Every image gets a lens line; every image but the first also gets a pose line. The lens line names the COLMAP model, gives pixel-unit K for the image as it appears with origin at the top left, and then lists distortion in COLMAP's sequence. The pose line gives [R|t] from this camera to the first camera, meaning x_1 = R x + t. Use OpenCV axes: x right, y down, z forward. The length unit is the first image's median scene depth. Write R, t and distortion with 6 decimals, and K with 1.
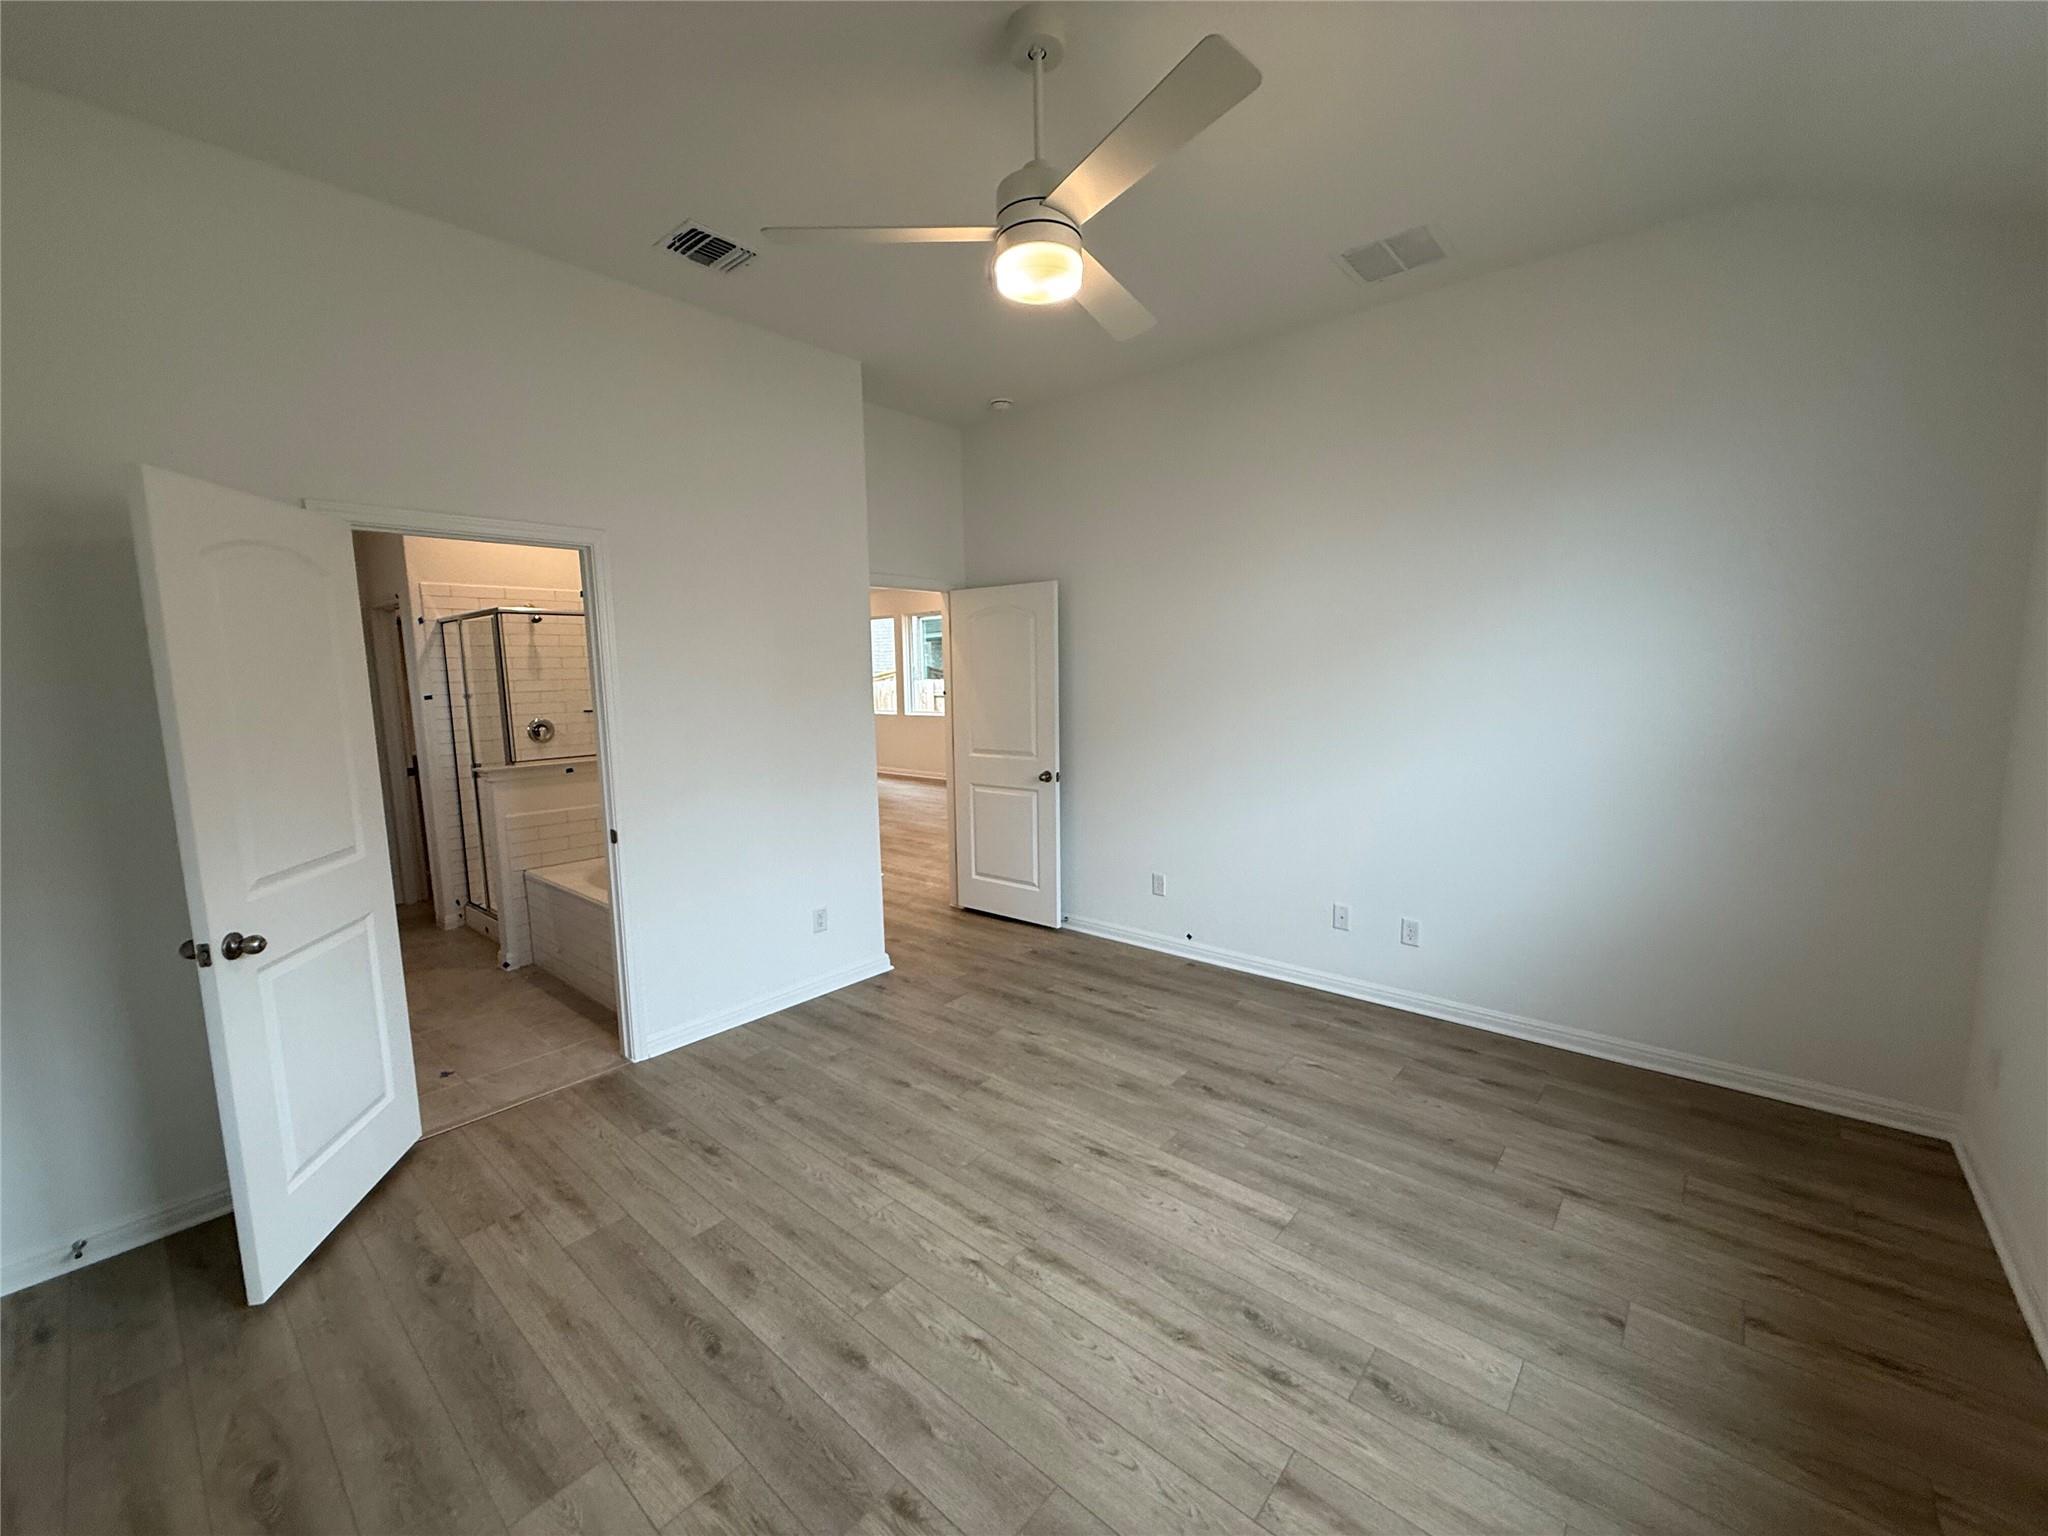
lens RADIAL K [[824.6, 0, 1035.2], [0, 824.6, 776.2], [0, 0, 1]] dist [-0.001314, 0.000508]
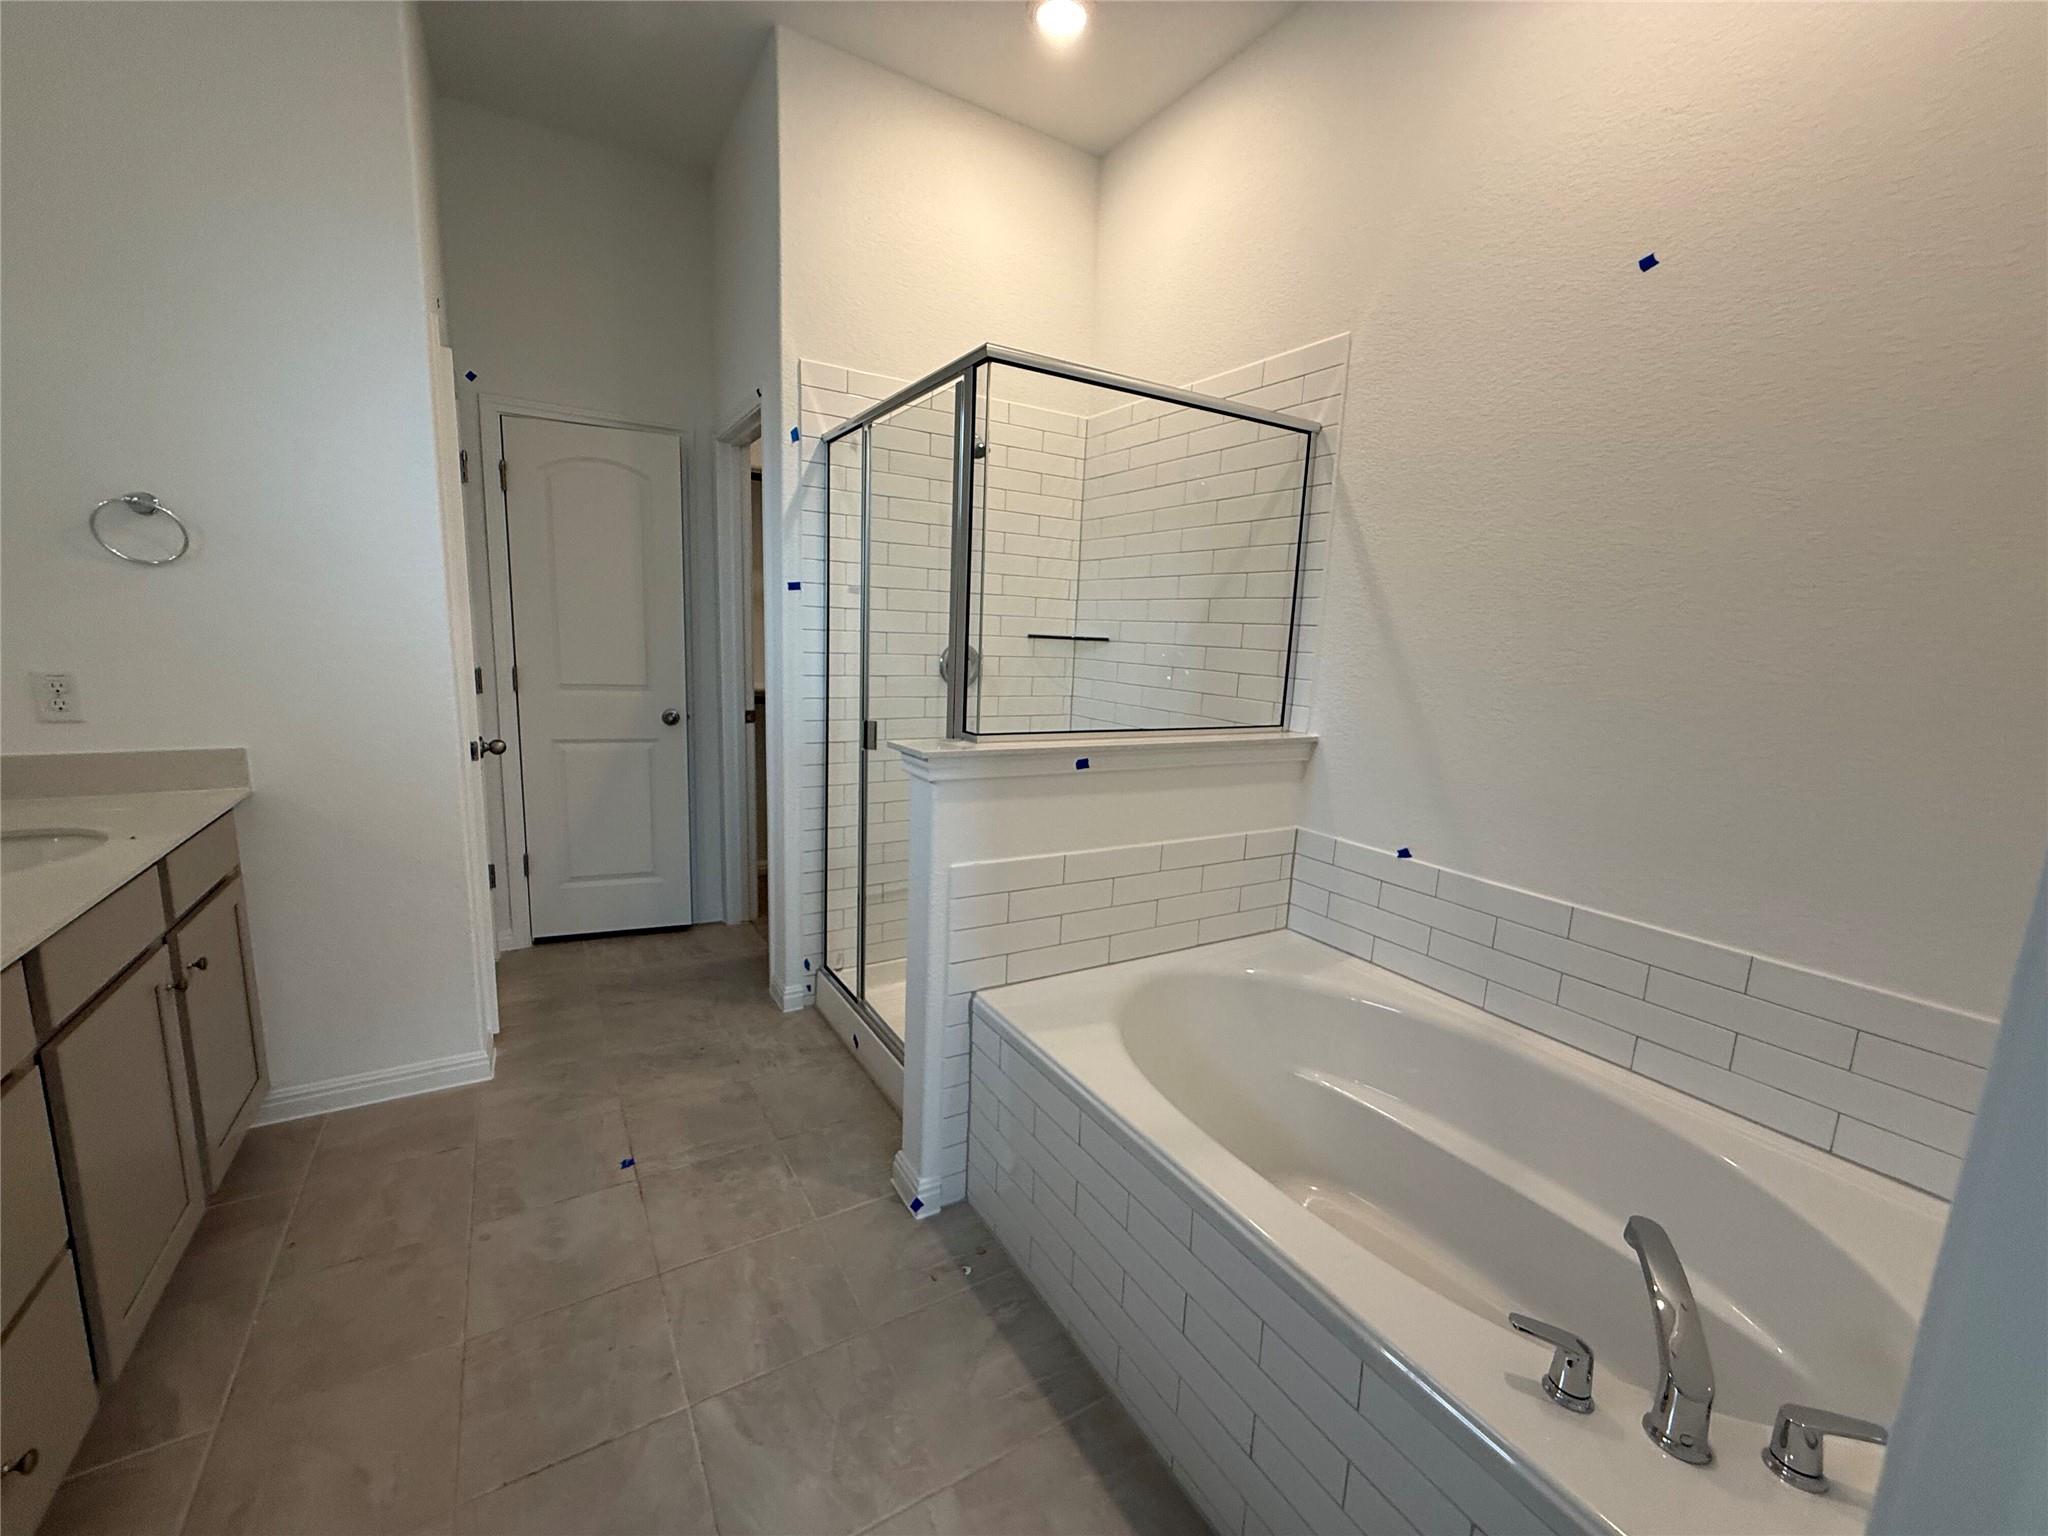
lens RADIAL K [[824.6, 0, 1026.8], [0, 824.6, 768.0], [0, 0, 1]] dist [-0.001314, 0.000508]
pose [[0.949201, 0.108210, -0.295480, -0.429126], [-0.096690, 0.993883, 0.053370, -0.022672], [0.299447, -0.022089, 0.953857, 0.541876]]
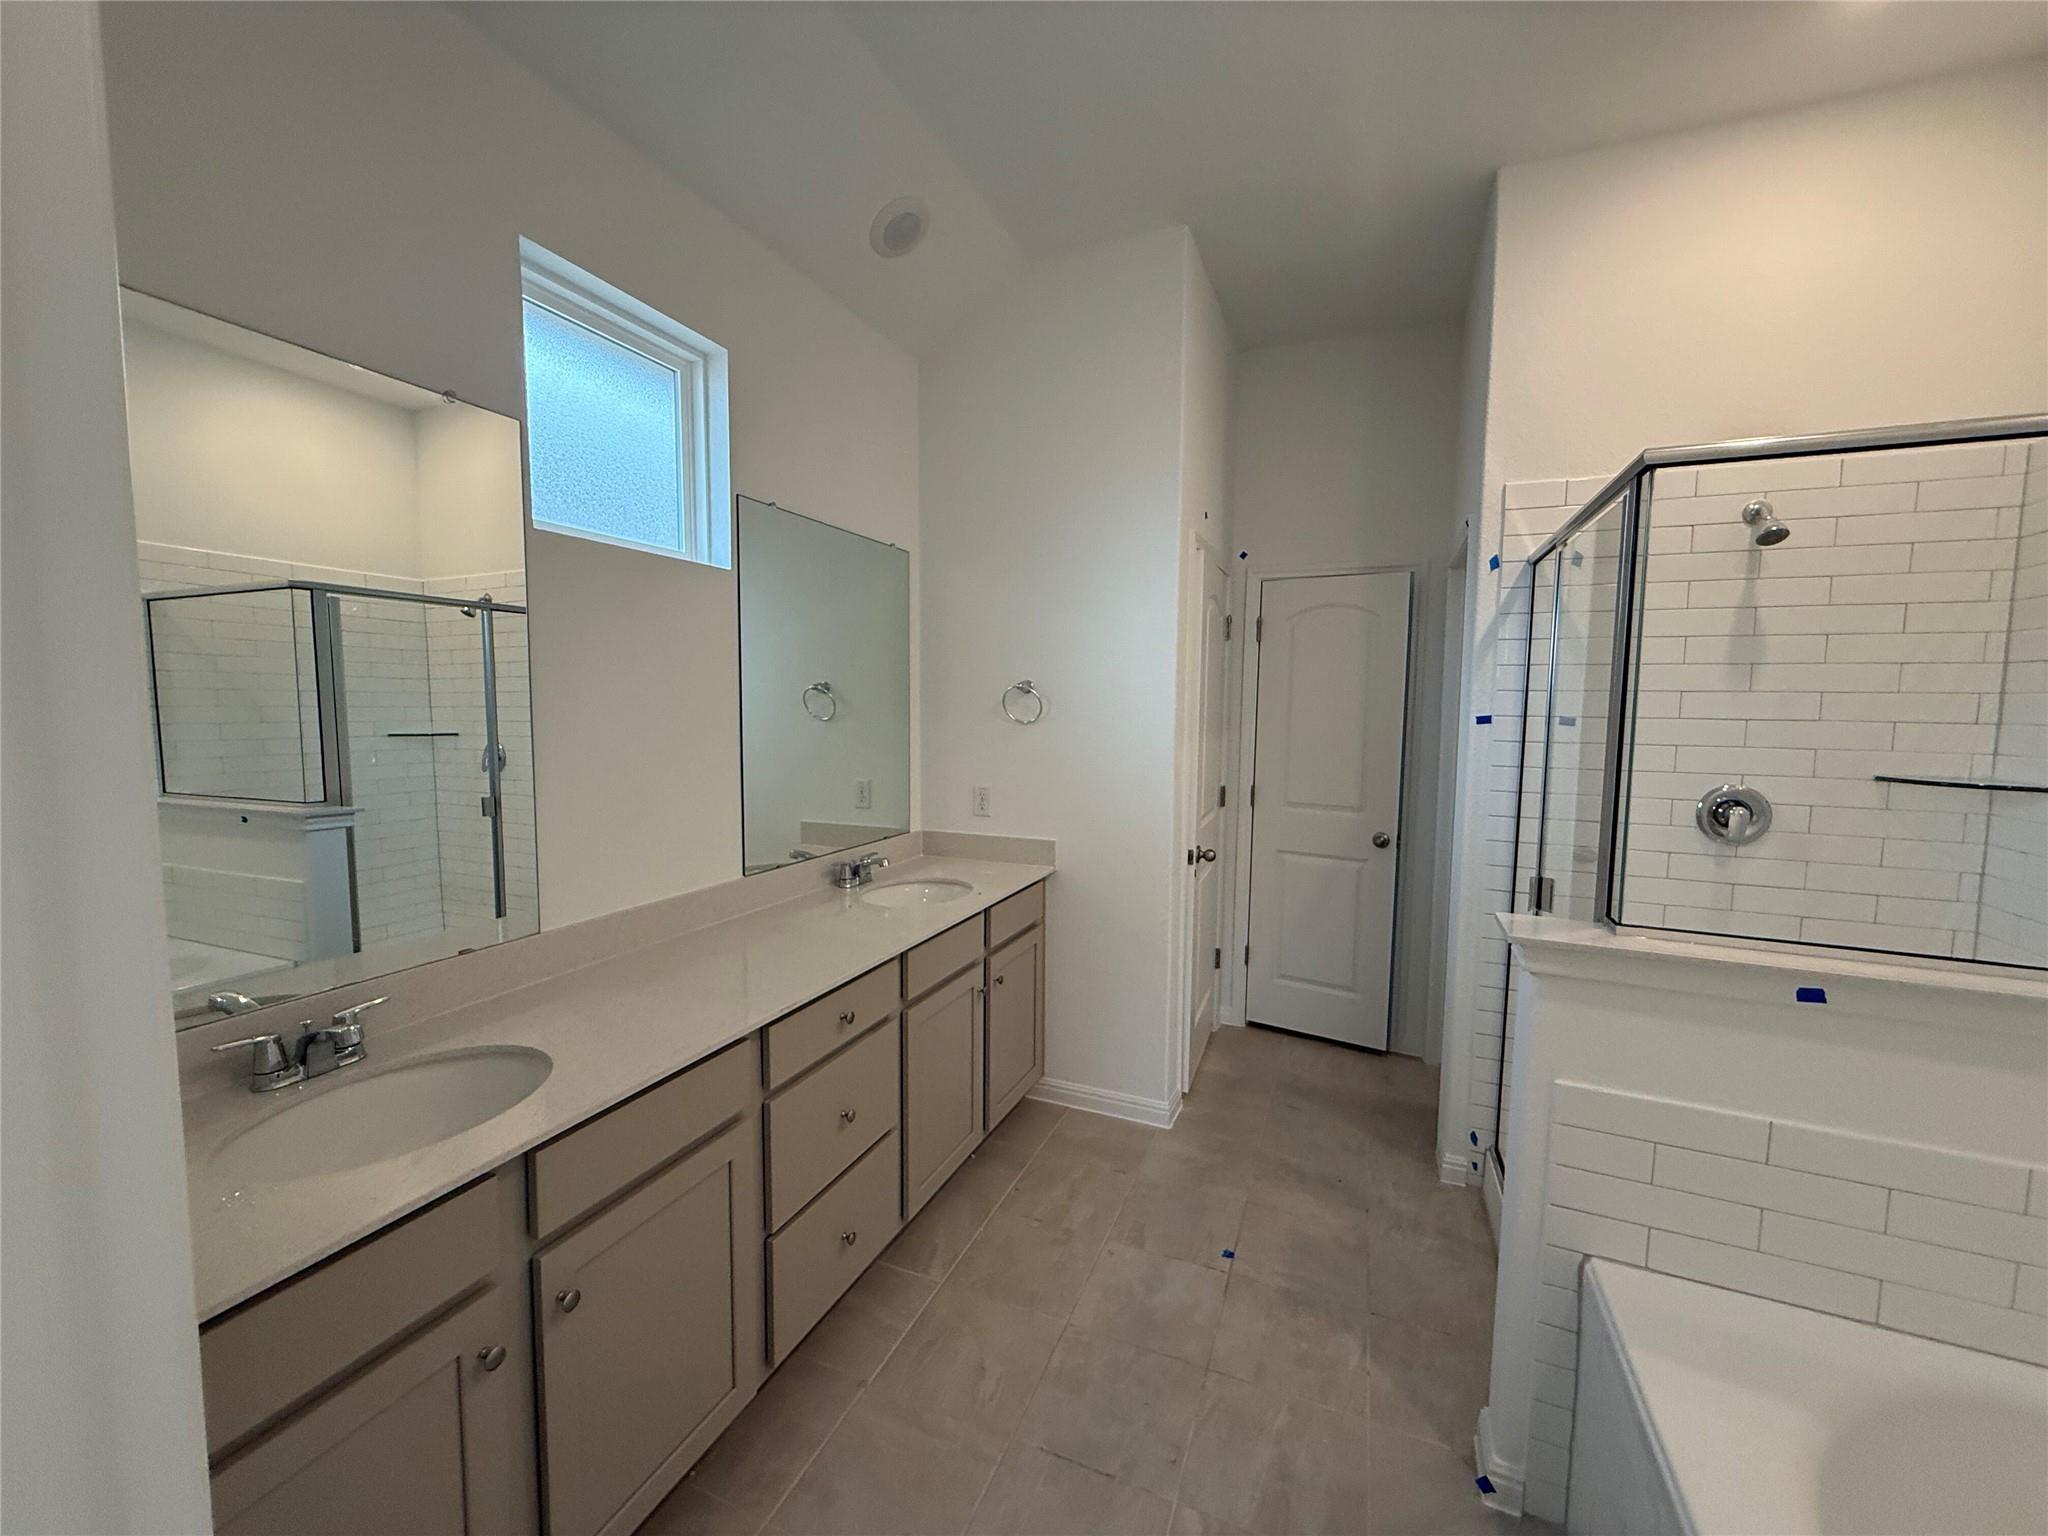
lens RADIAL K [[824.6, 0, 1010.8], [0, 824.6, 766.6], [0, 0, 1]] dist [-0.001314, 0.000508]
pose [[0.294498, 0.097820, -0.950632, -0.352177], [-0.137970, 0.988678, 0.058993, -0.058461], [0.945640, 0.113786, 0.304660, 0.590234]]
